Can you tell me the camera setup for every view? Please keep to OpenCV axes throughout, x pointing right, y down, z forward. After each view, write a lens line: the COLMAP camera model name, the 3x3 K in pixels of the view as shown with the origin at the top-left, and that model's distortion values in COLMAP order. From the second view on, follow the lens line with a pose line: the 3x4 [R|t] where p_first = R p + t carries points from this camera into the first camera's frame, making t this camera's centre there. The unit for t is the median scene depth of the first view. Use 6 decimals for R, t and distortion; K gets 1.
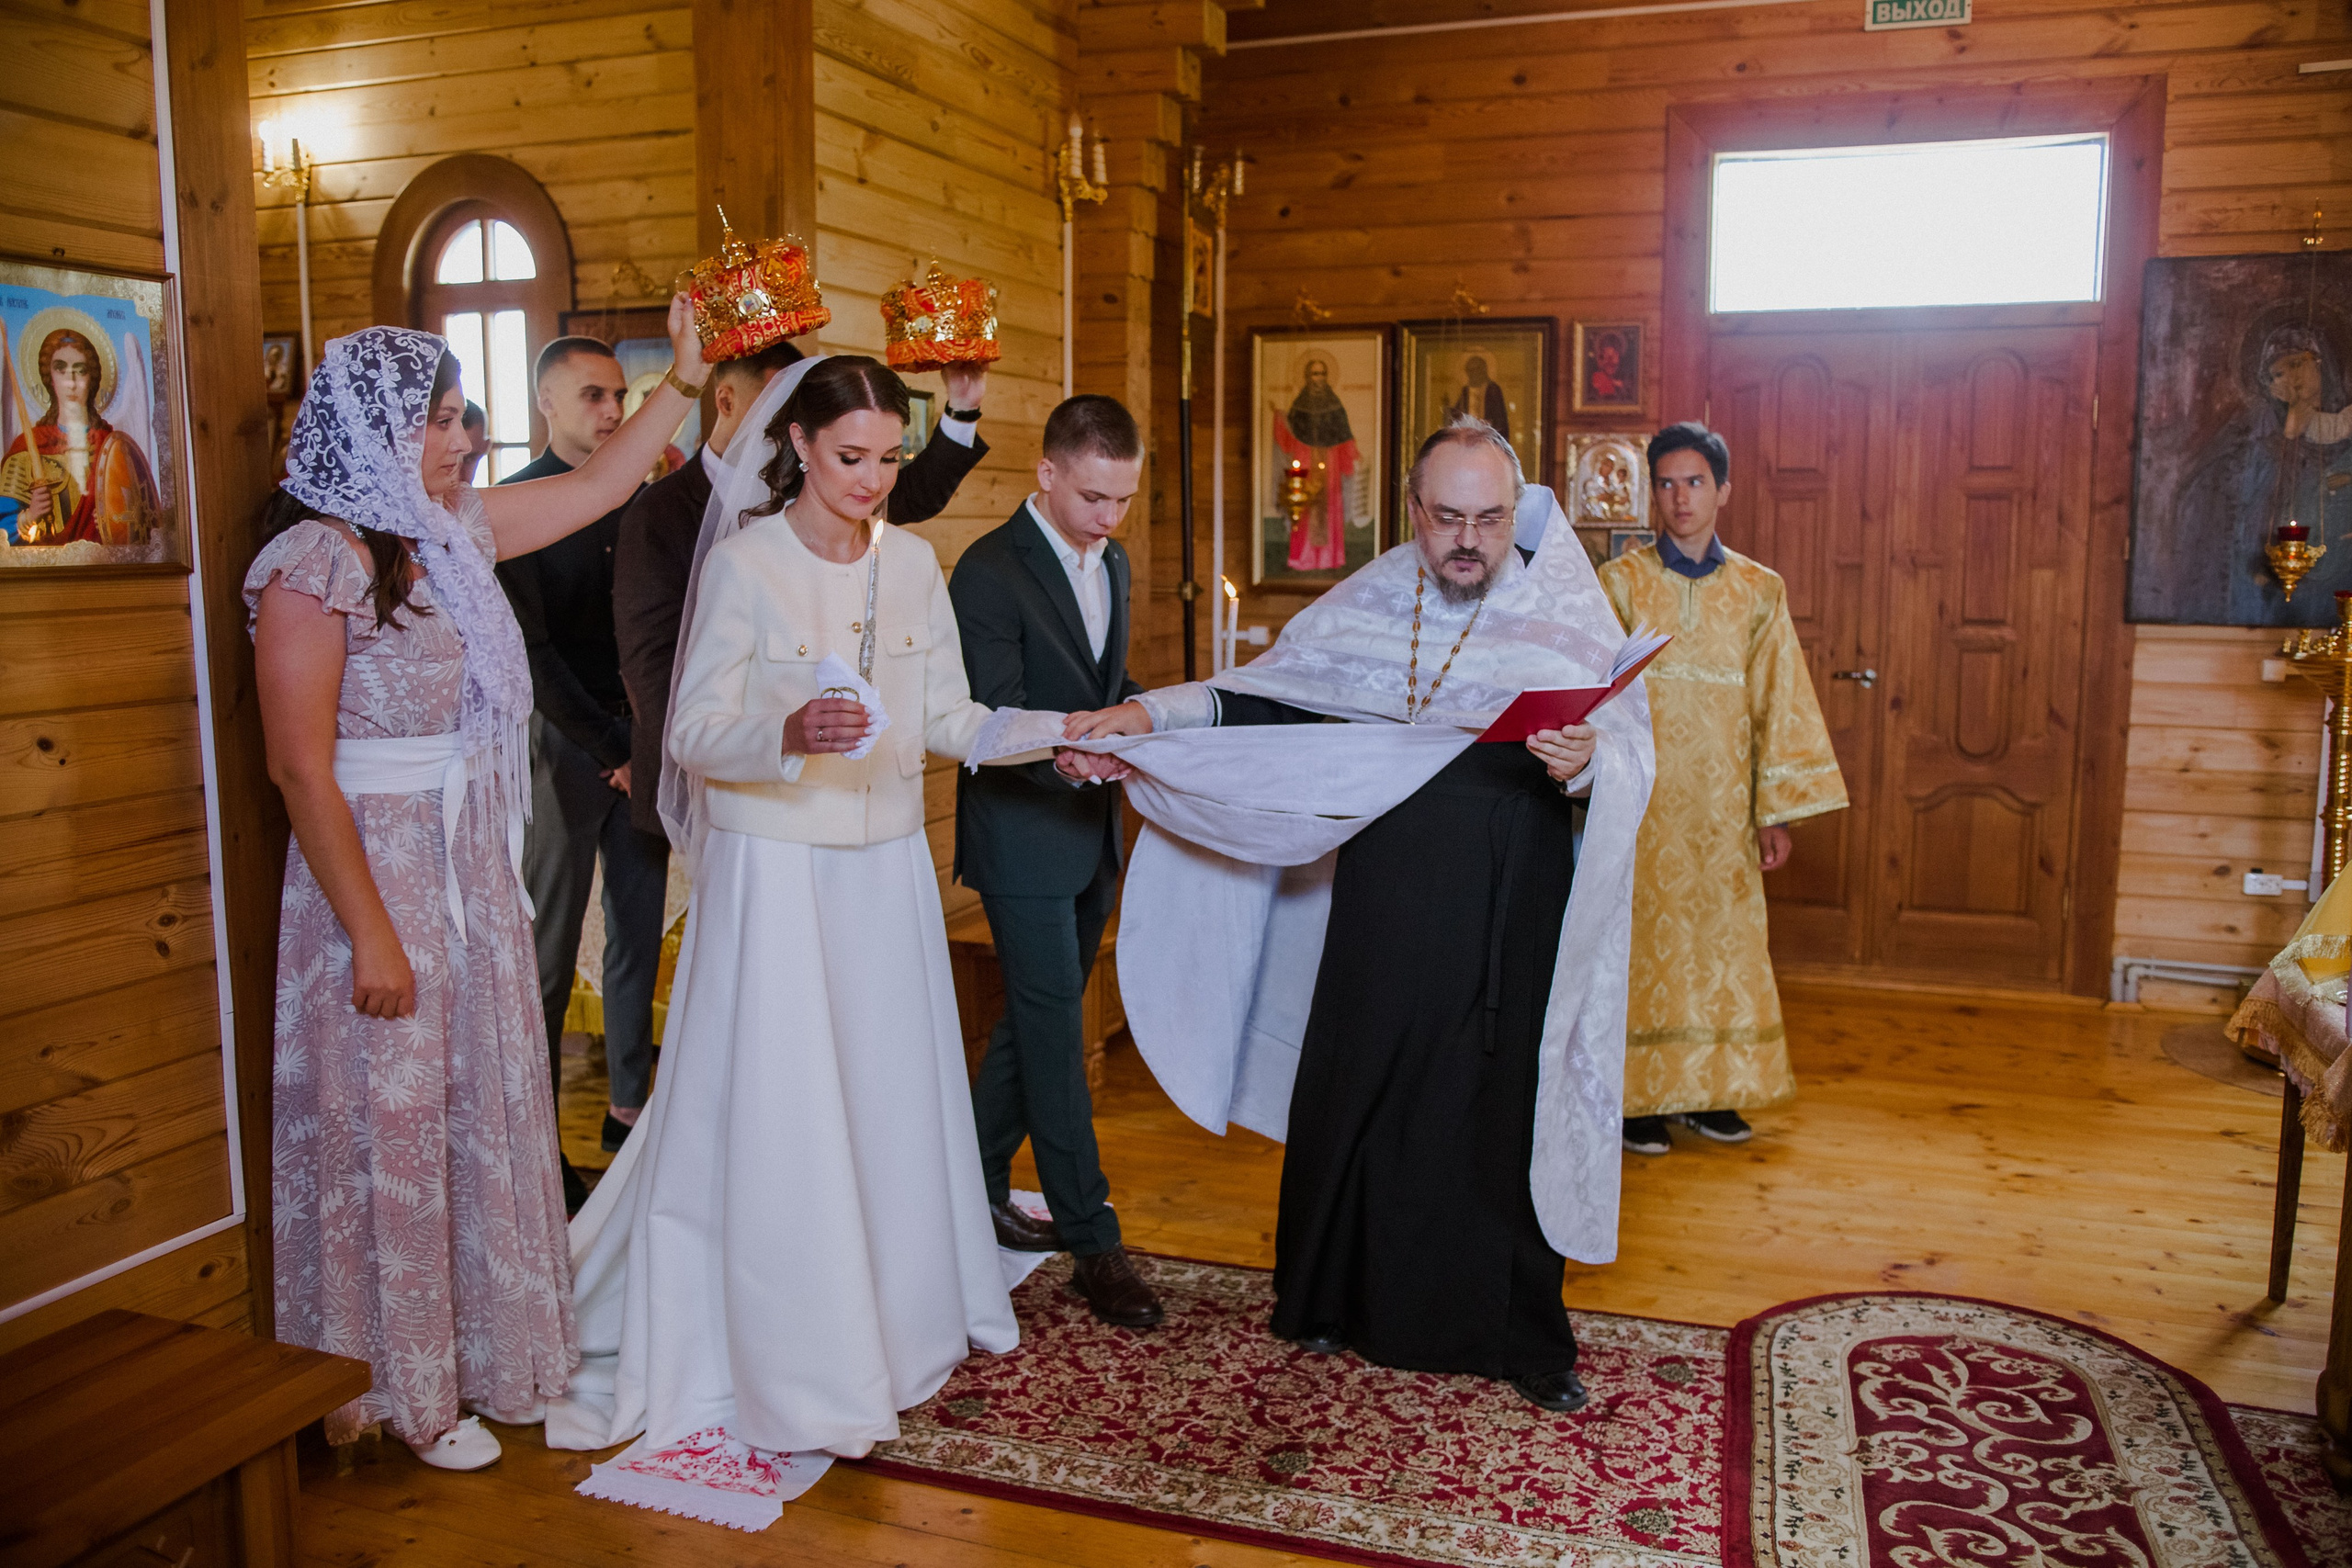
lens RADIAL K [[1933.6, 0, 1172.8], [0, 1933.6, 785.1], [0, 0, 1]] dist [0.007249, 0.000769]
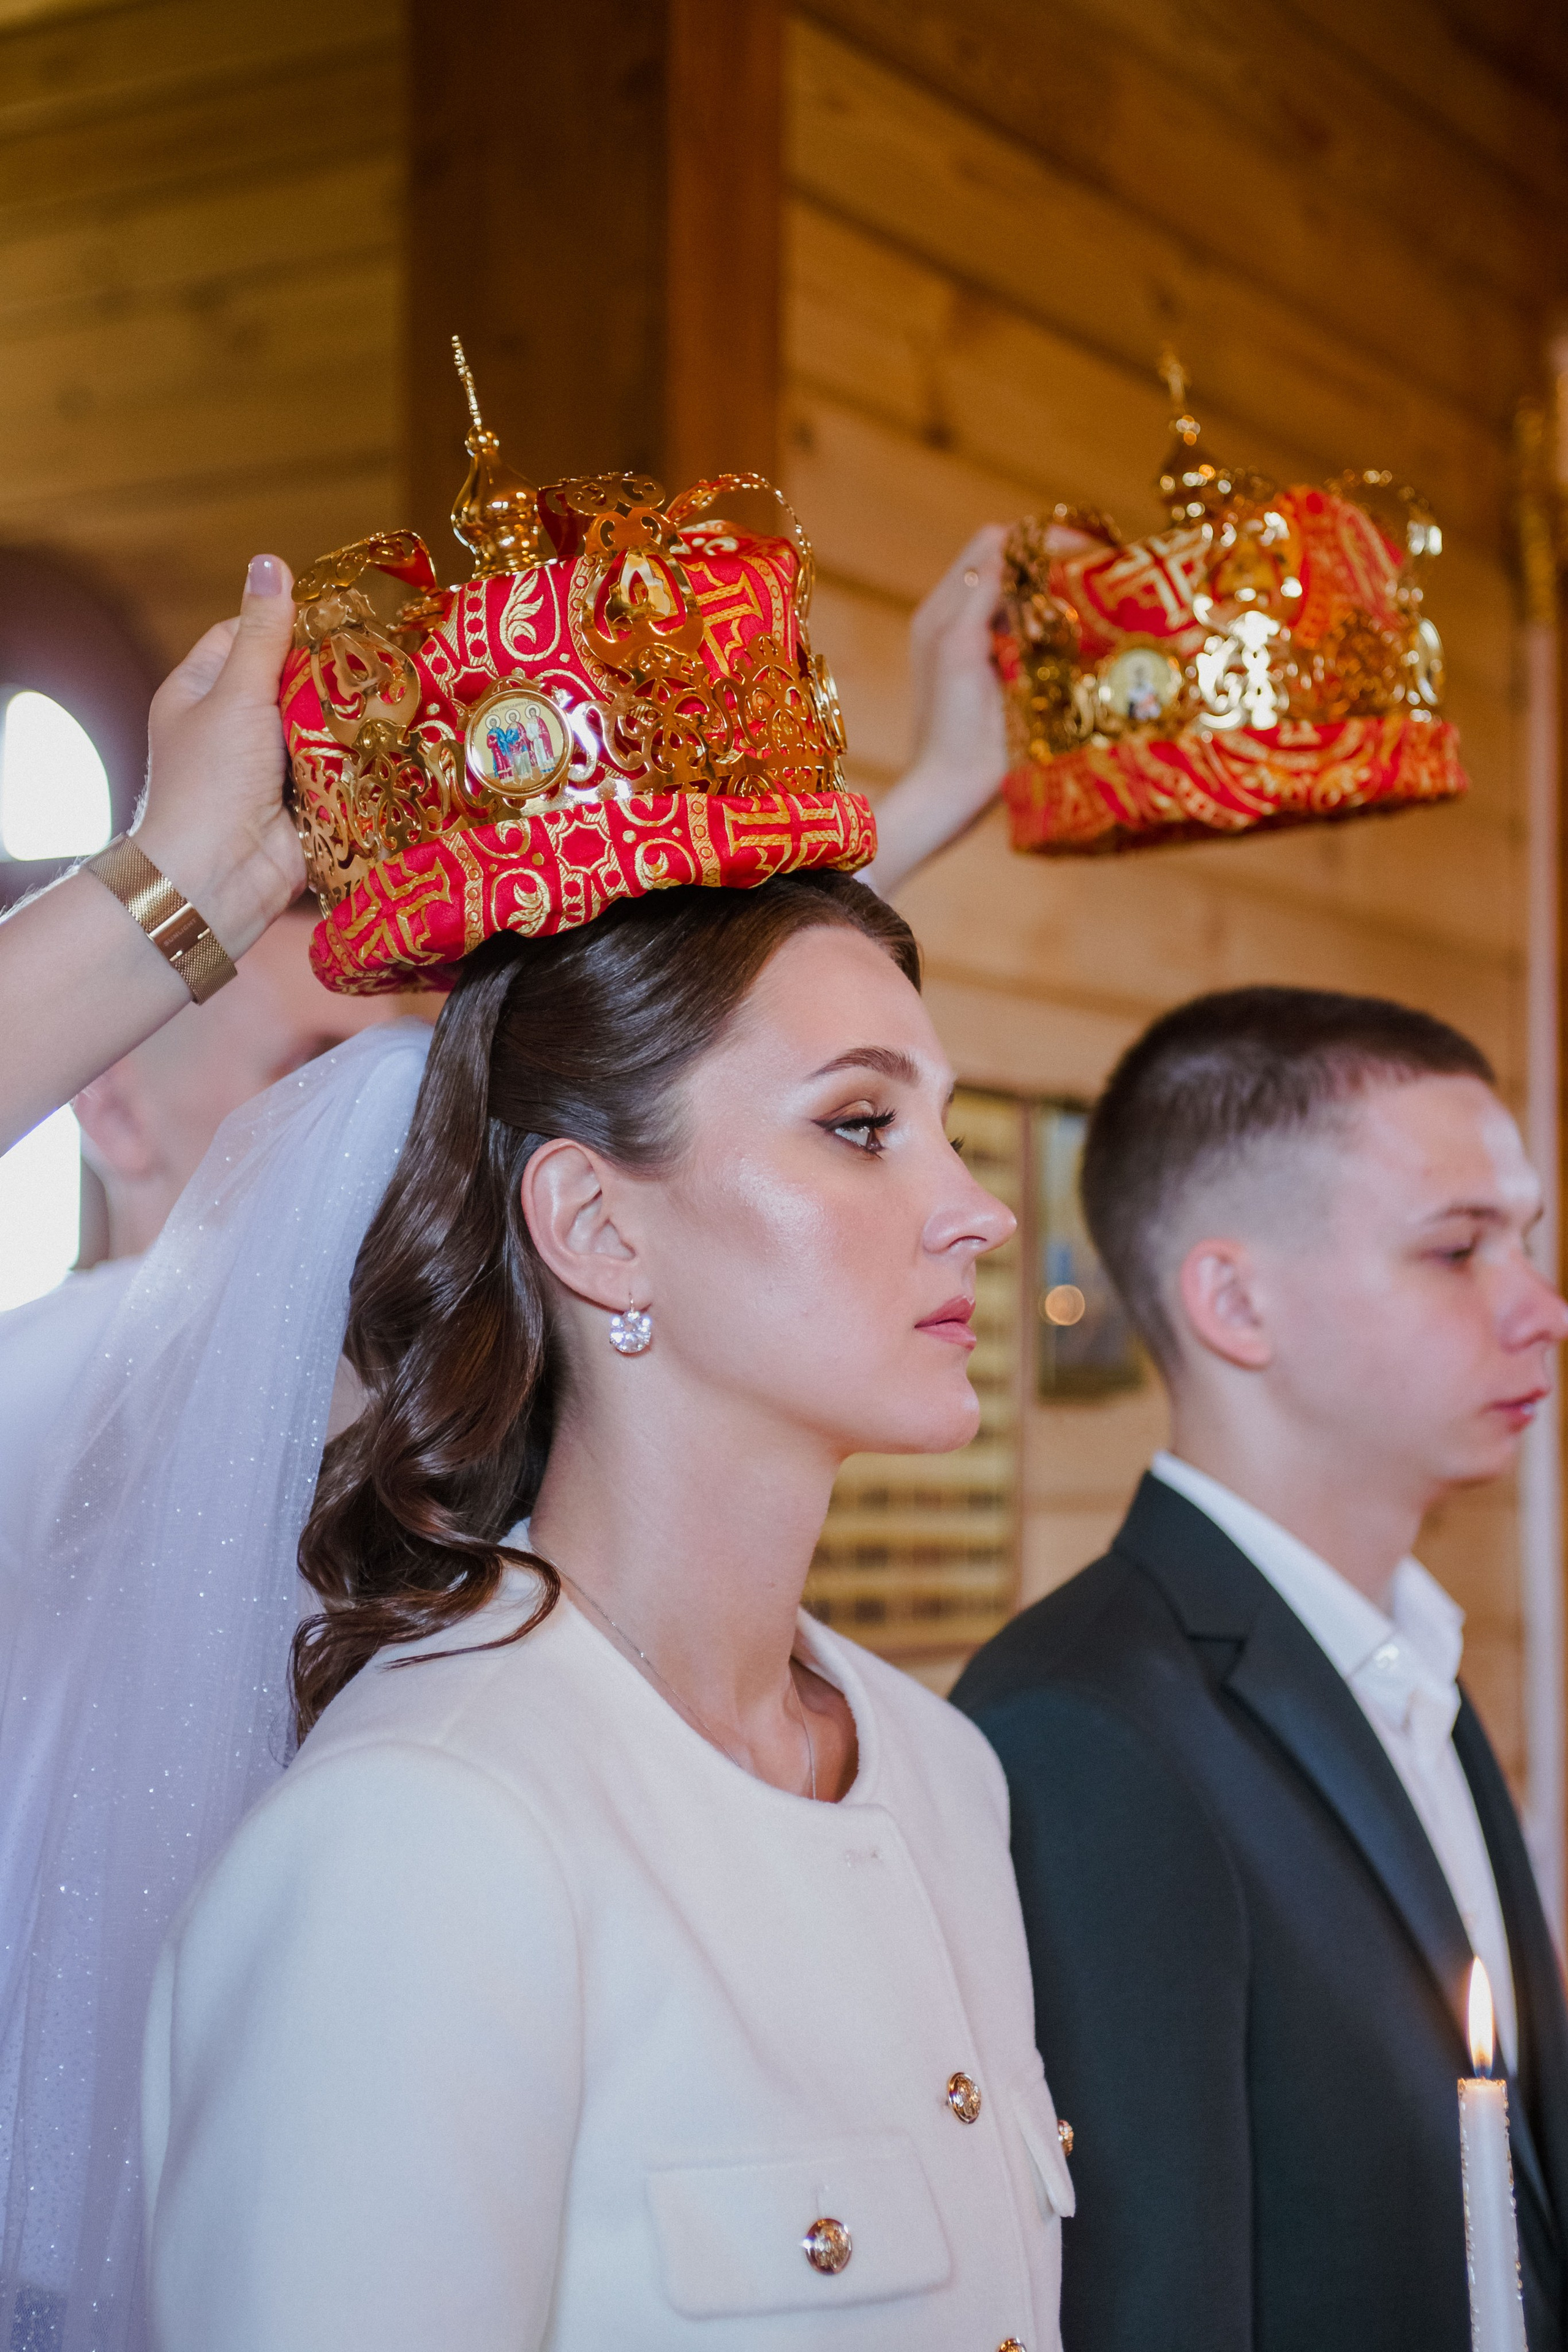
lens RADIAL K [[3893.5, 0, 782.9], [0, 3893.5, 1177.9], [0, 0, 1]] dist [0.013383, 0.000000]
pose [[0.978360, -0.013549, -0.206467, -0.054751], [-0.027749, 0.980247, -0.195819, -0.066152], [0.205041, 0.197311, 0.958659, 0.404189]]
